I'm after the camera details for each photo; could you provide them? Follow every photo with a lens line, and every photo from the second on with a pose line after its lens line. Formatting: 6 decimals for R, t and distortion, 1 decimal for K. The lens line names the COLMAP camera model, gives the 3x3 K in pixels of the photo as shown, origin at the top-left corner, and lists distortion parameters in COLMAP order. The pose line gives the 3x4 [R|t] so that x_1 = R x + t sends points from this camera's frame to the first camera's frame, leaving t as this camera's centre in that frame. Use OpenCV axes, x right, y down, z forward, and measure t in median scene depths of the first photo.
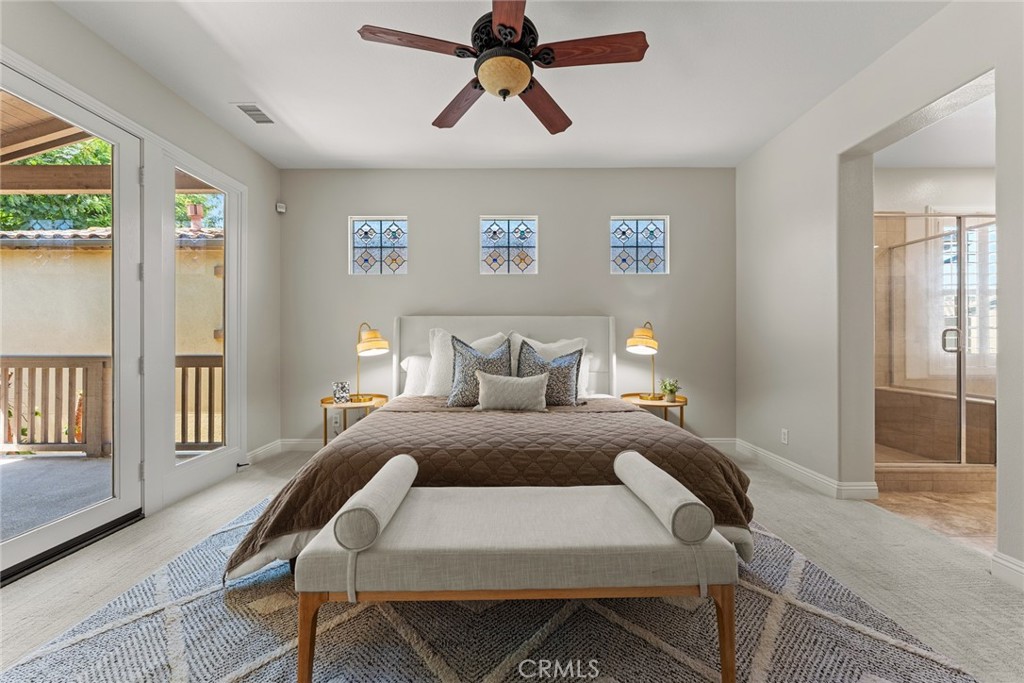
lens RADIAL K [[411.1, 0, 512.6], [0, 411.1, 339.2], [0, 0, 1]] dist [0.003611, -0.000753]
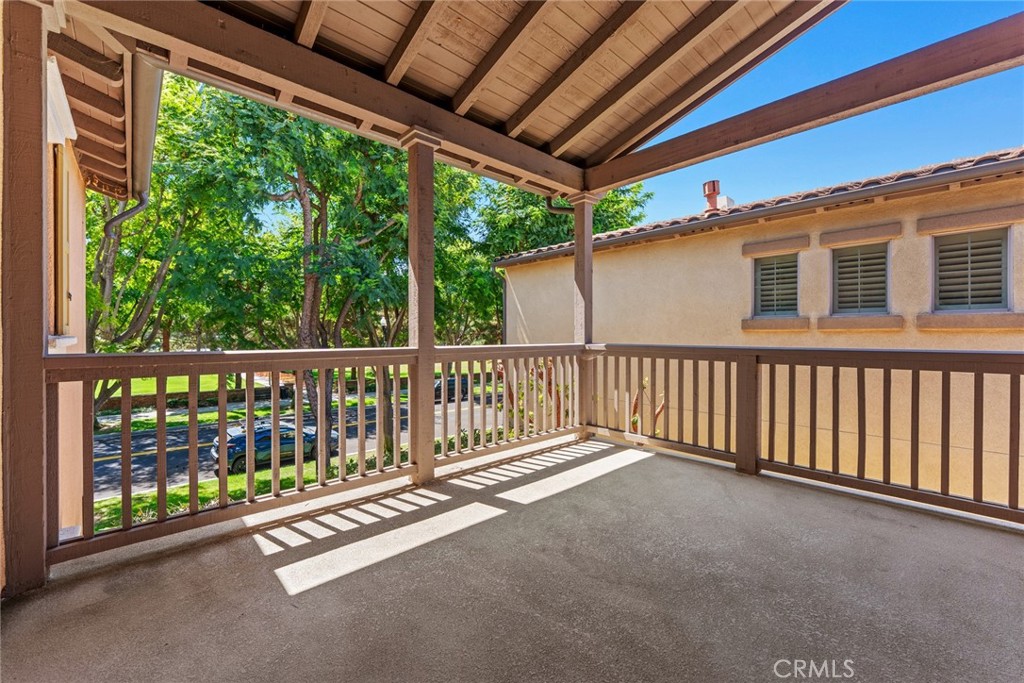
lens RADIAL K [[411.1, 0, 513.4], [0, 411.1, 336.1], [0, 0, 1]] dist [0.003611, -0.000753]
pose [[0.660376, 0.003330, -0.750928, -0.631237], [0.001012, 0.999985, 0.005325, 0.011534], [0.750934, -0.004276, 0.660363, 0.119021]]
